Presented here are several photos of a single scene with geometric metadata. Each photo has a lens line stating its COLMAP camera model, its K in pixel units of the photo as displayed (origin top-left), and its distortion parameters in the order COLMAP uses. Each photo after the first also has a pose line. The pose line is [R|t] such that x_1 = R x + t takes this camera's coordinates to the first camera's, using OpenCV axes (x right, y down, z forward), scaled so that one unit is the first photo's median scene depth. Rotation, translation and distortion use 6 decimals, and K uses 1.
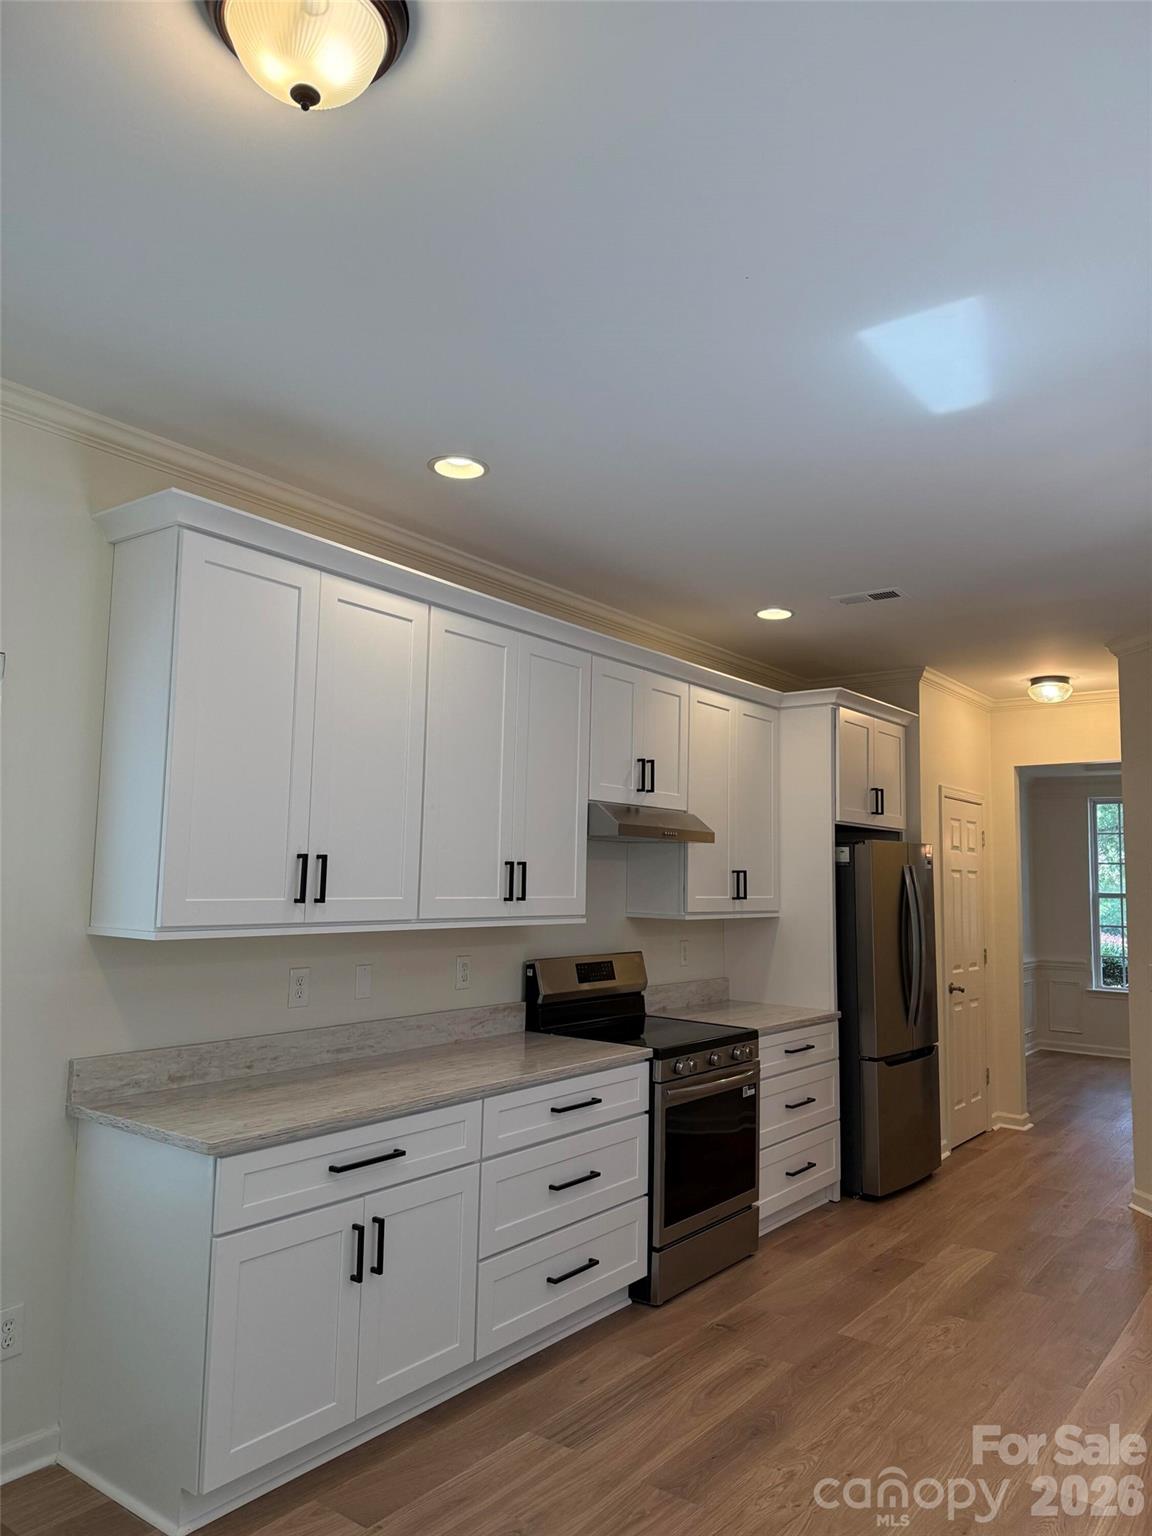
lens RADIAL K [[1072.0, 0, 576.0], [0, 1072.0, 768.0], [0, 0, 1]] dist [0.003330, -0.001796]
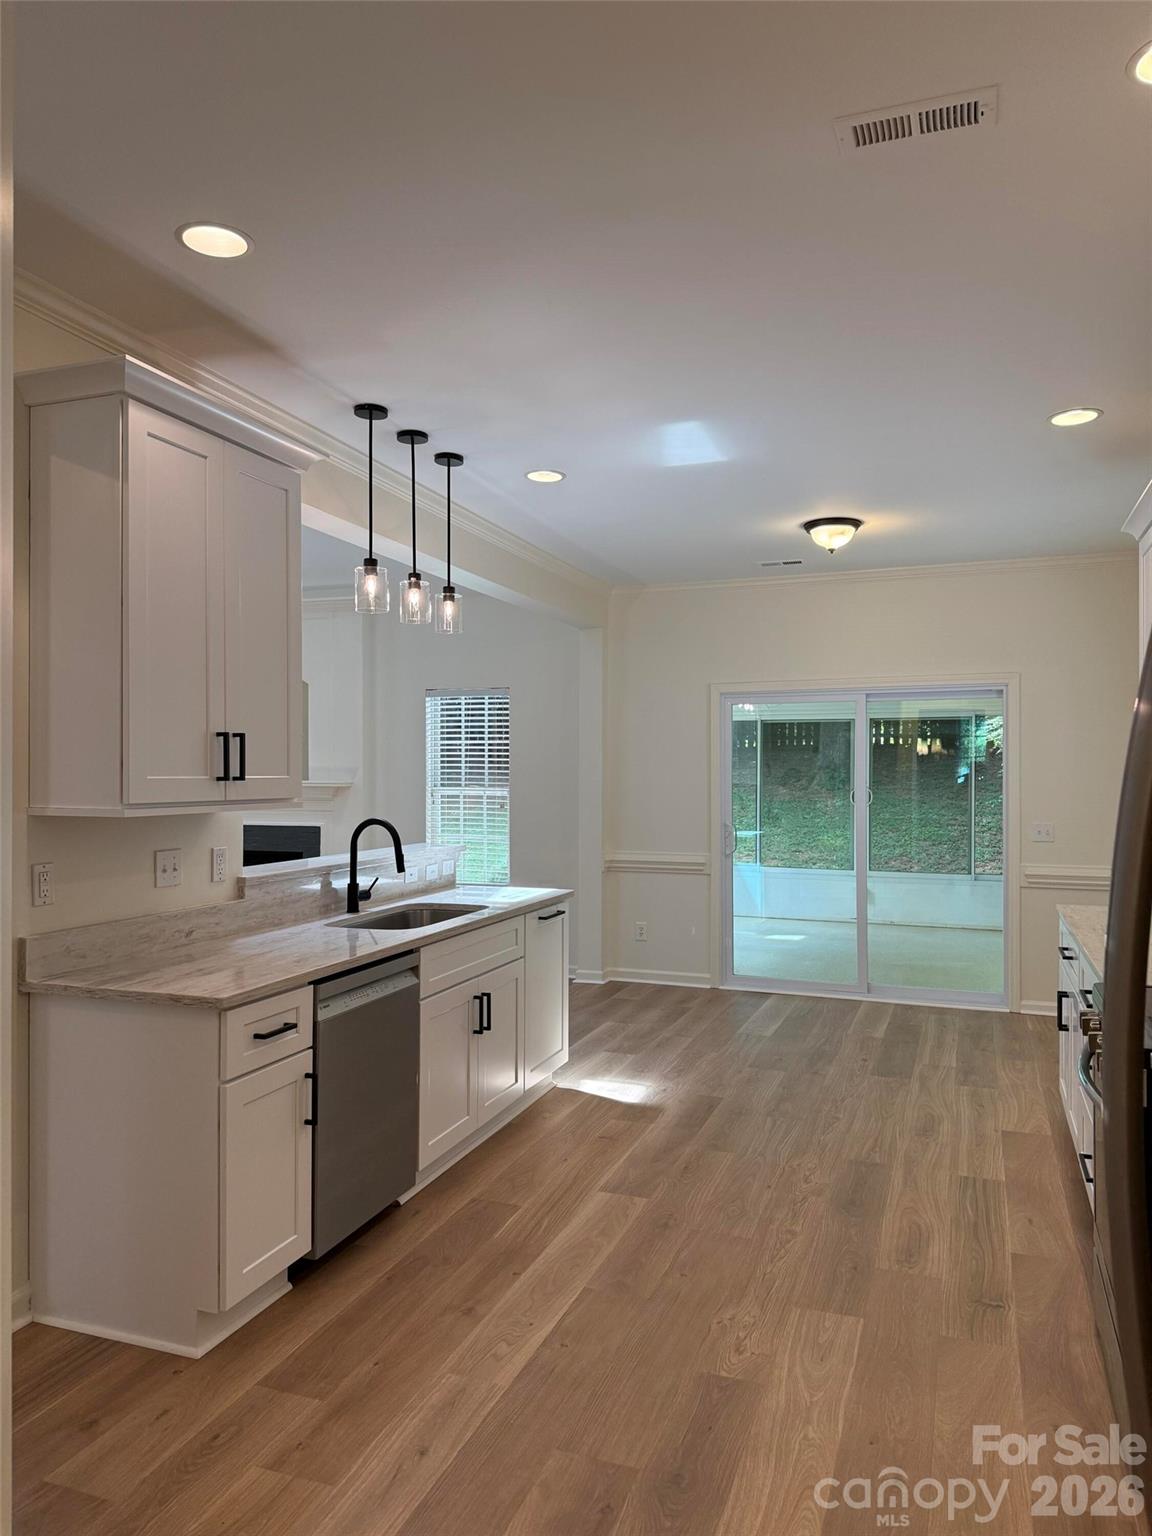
lens RADIAL K [[1072.0, 0, 576.0], [0, 1072.0, 768.0], [0, 0, 1]] dist [0.003330, -0.001796]
pose [[-0.953587, -0.023883, -0.300168, 0.791913], [0.008821, 0.994206, -0.107127, 0.239314], [0.300987, -0.104803, -0.947852, 1.978887]]
